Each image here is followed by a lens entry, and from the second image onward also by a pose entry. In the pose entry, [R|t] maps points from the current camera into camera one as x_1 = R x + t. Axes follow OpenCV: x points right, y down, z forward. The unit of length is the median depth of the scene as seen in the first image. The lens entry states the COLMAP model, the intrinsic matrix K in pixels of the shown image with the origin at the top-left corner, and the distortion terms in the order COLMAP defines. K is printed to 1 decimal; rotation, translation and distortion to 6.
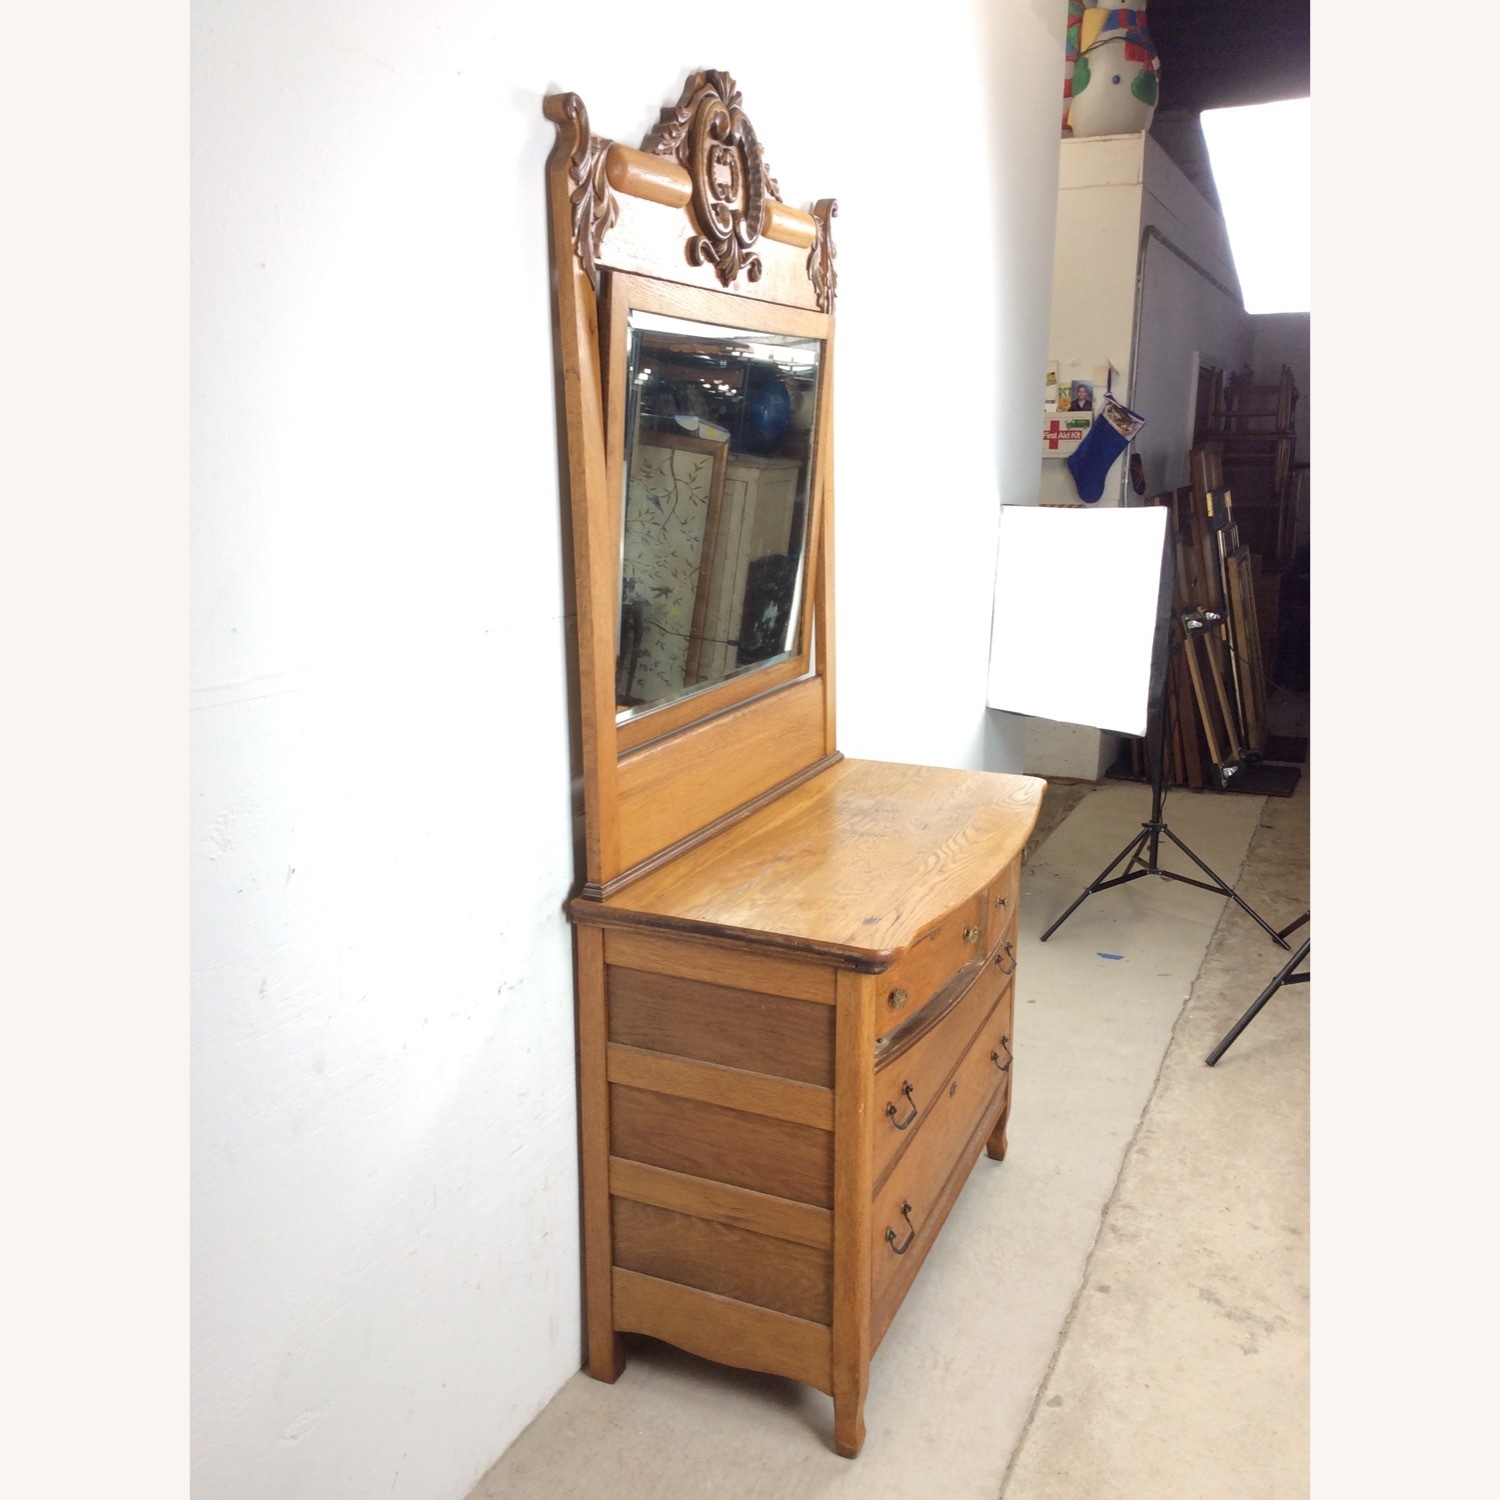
lens RADIAL K [[1363.4, 0, 740.5], [0, 1363.4, 753.6], [0, 0, 1]] dist [0.126781, -0.247118]
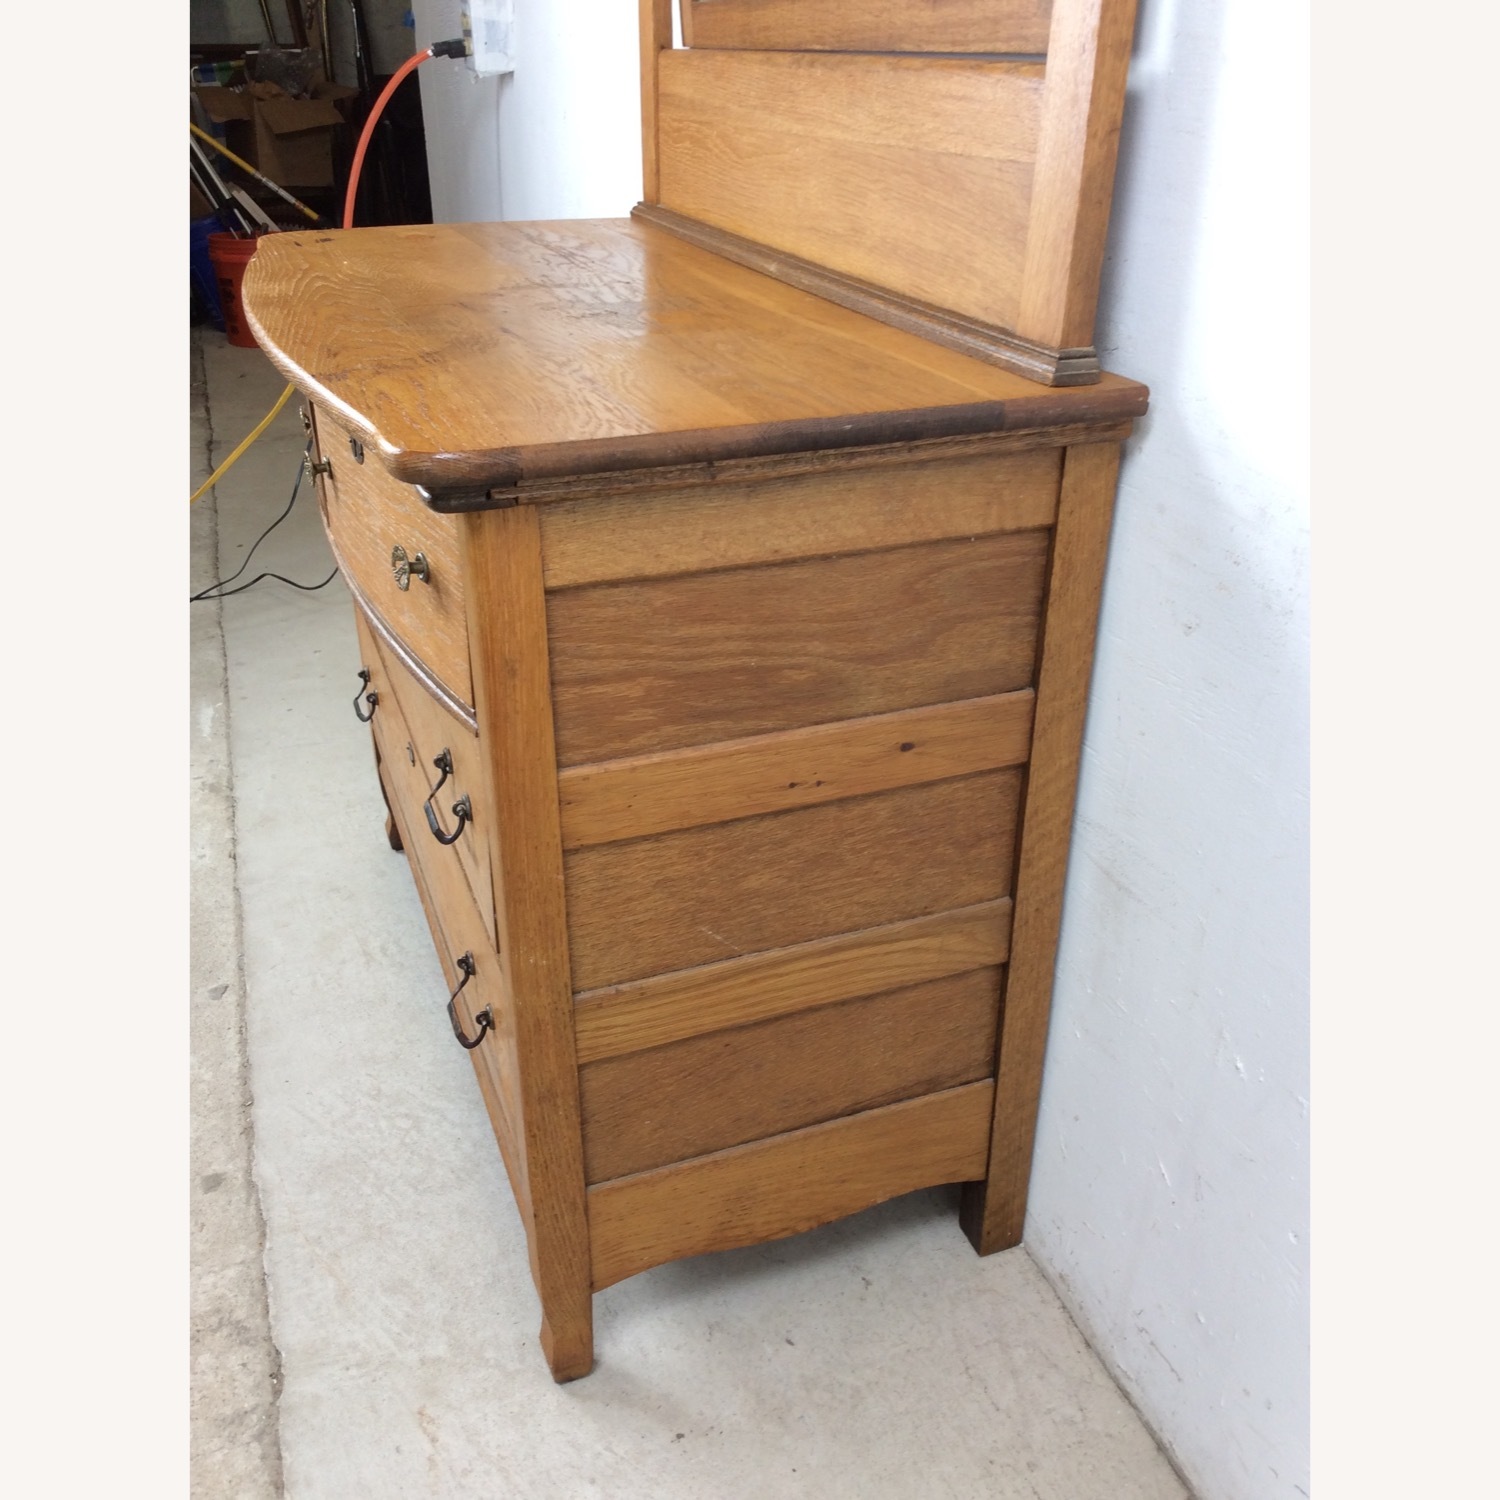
lens RADIAL K [[1363.4, 0, 740.5], [0, 1363.4, 753.6], [0, 0, 1]] dist [0.126781, -0.247118]
pose [[-0.706371, 0.327005, -0.627780, 0.482777], [-0.162444, 0.788333, 0.593417, -0.145168], [0.688950, 0.521152, -0.503735, 1.587066]]
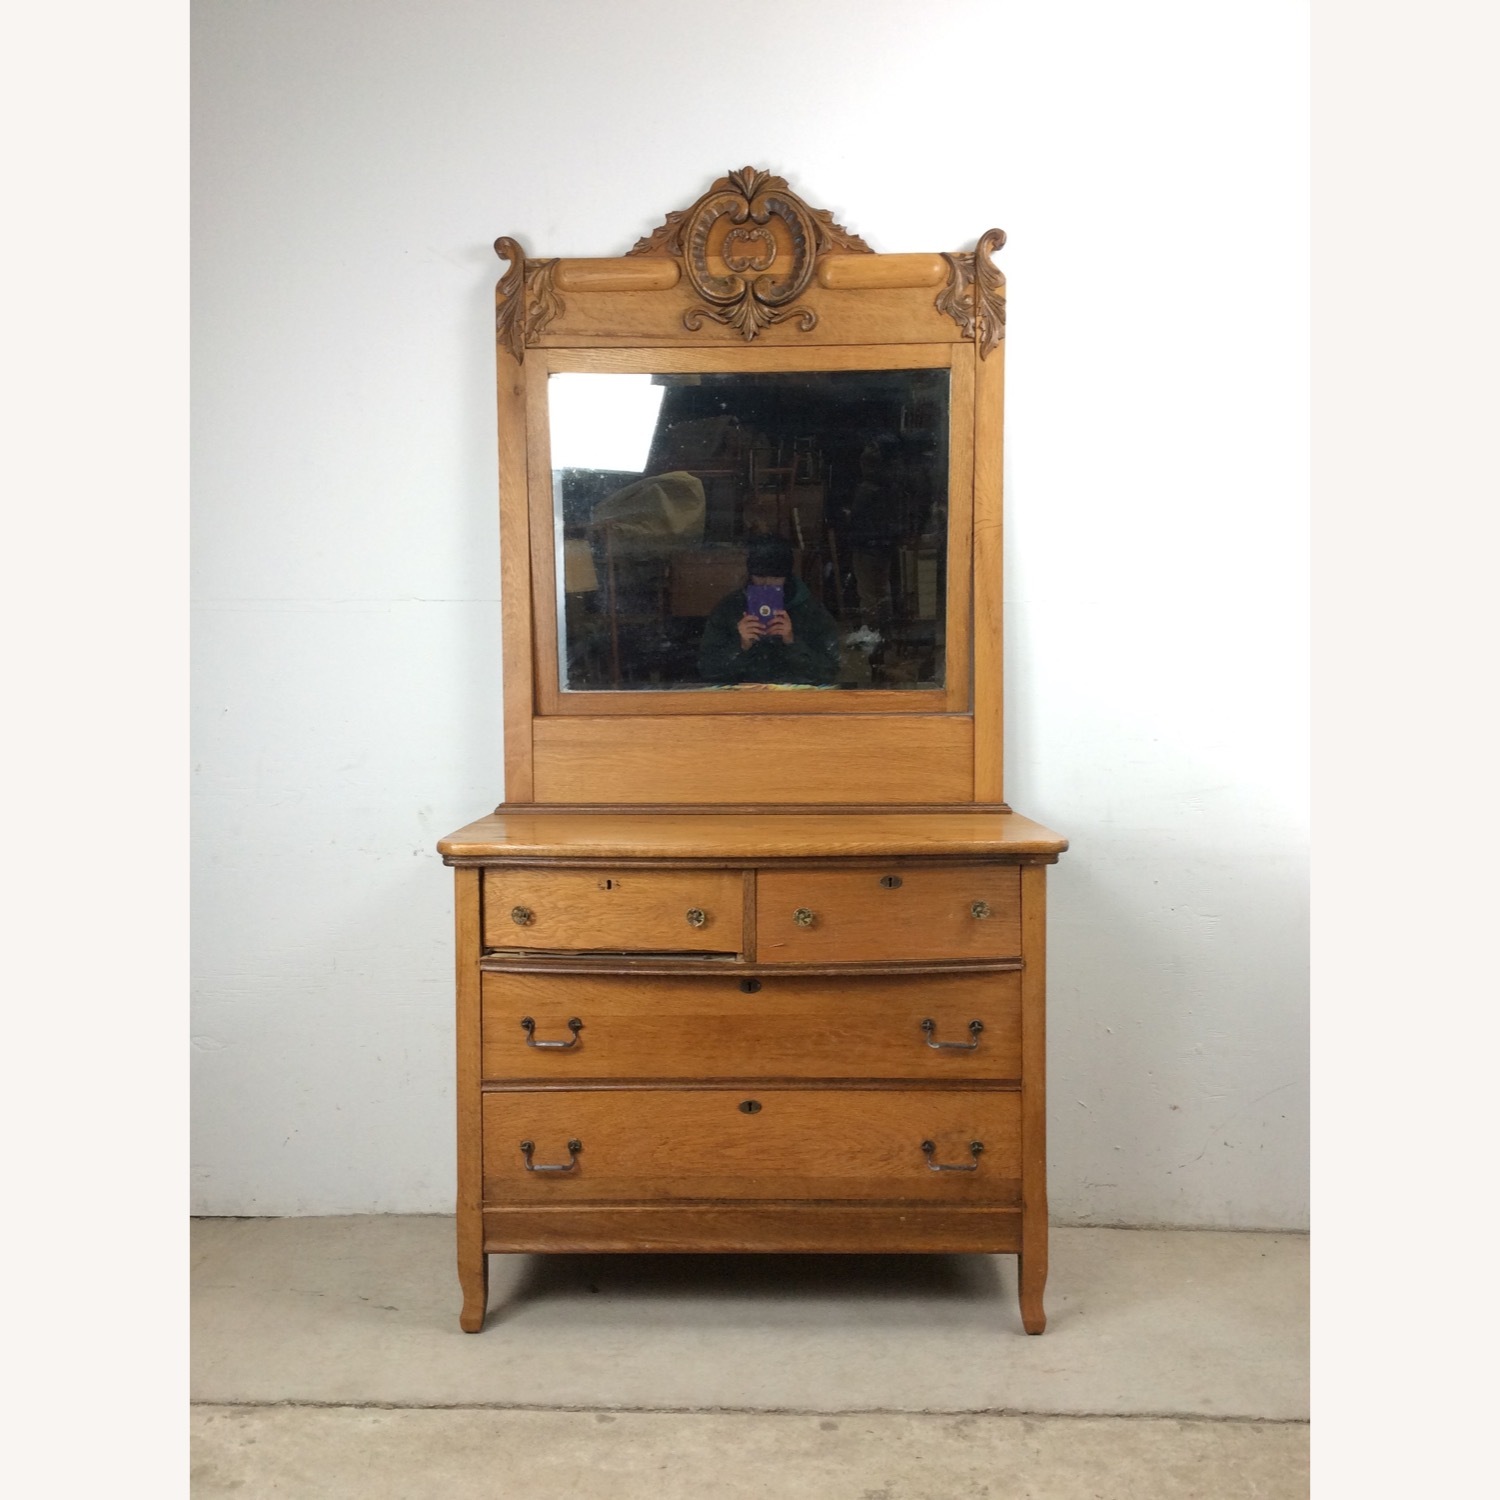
lens RADIAL K [[1351.2, 0, 740.5], [0, 1351.2, 755.5], [0, 0, 1]] dist [0.128317, -0.228172]
pose [[0.391225, 0.049512, -0.918962, 1.140716], [-0.206185, 0.977884, -0.035091, 0.047998], [0.896900, 0.203205, 0.392782, 0.658082]]
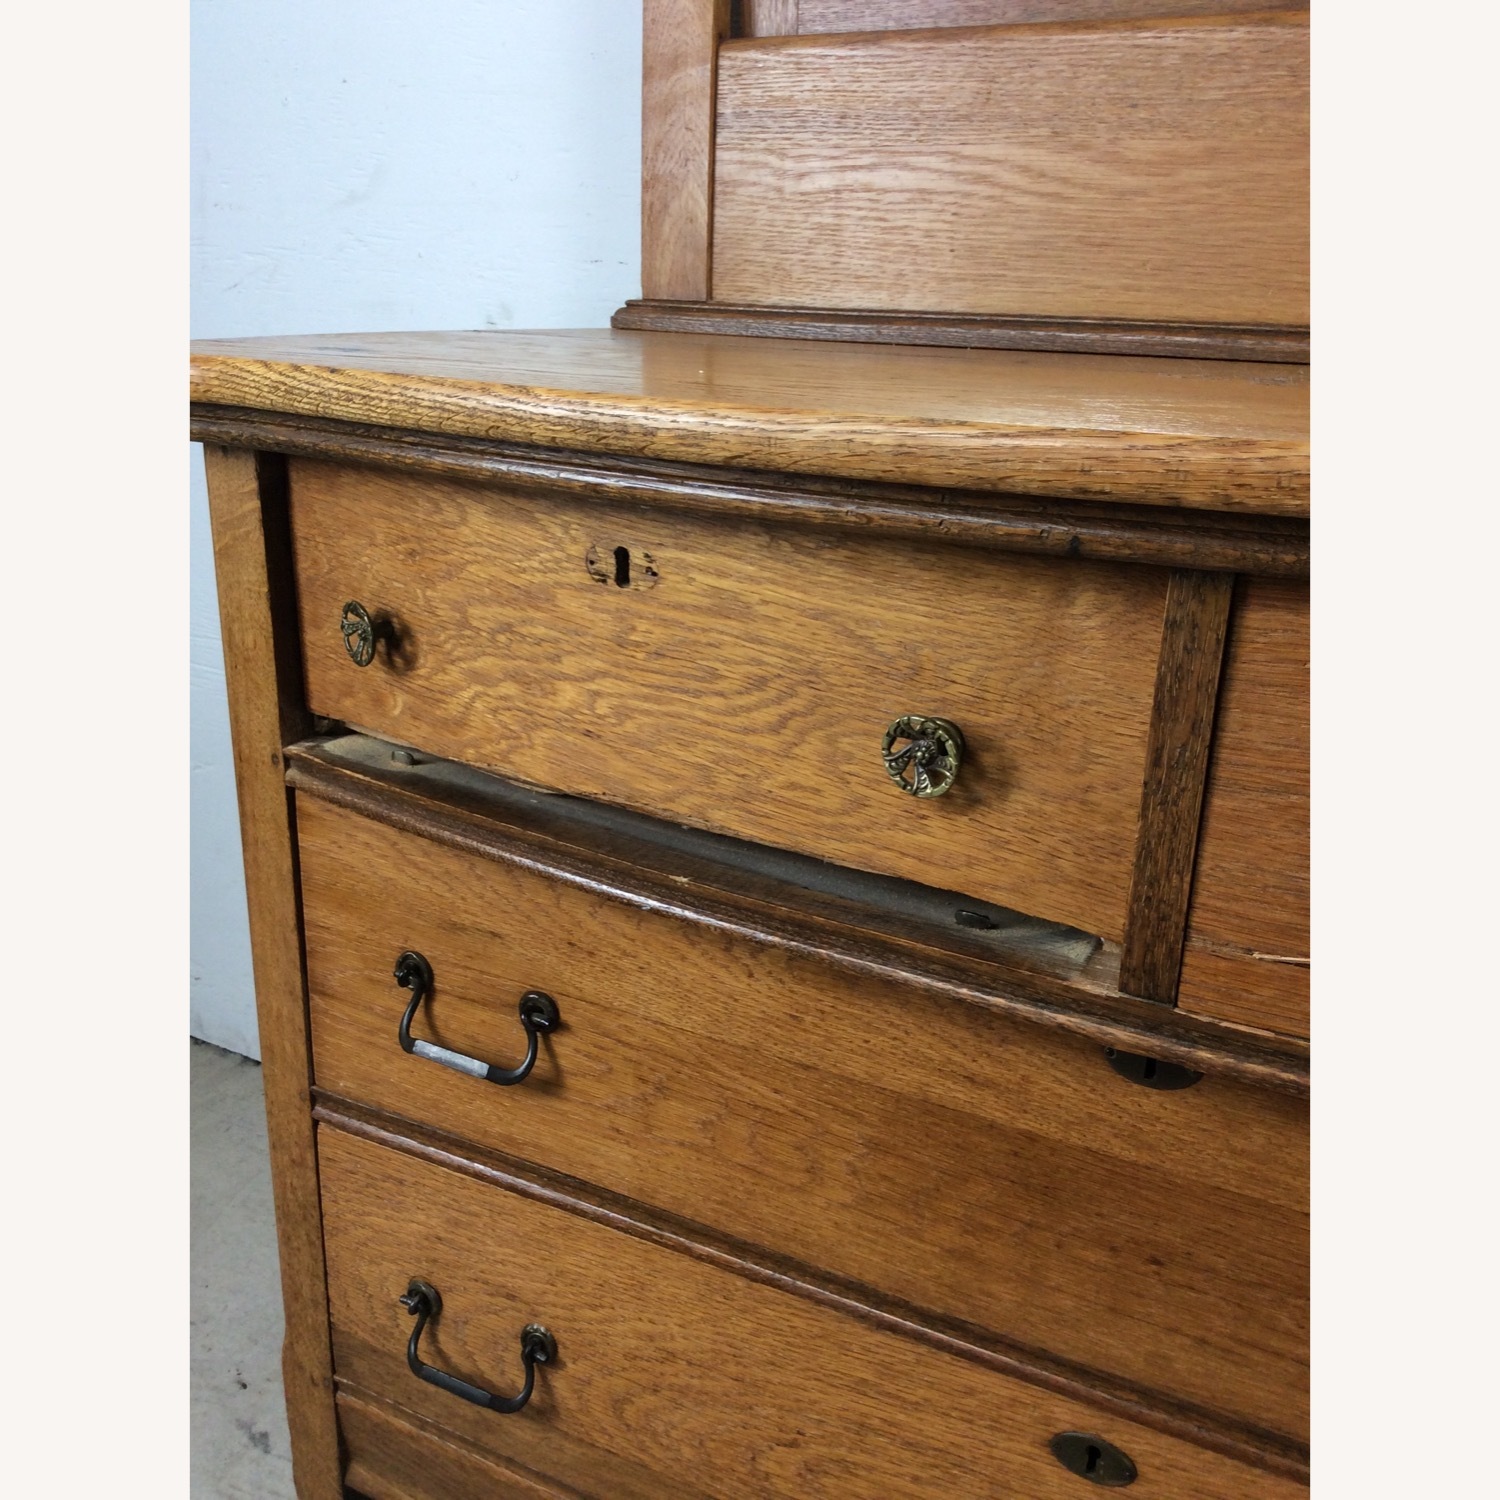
lens RADIAL K [[1363.4, 0, 740.5], [0, 1363.4, 753.6], [0, 0, 1]] dist [0.126781, -0.247118]
pose [[-0.050340, 0.323424, -0.944914, 0.403455], [-0.258777, 0.909579, 0.325115, 0.071073], [0.964625, 0.260888, 0.037906, 1.020664]]
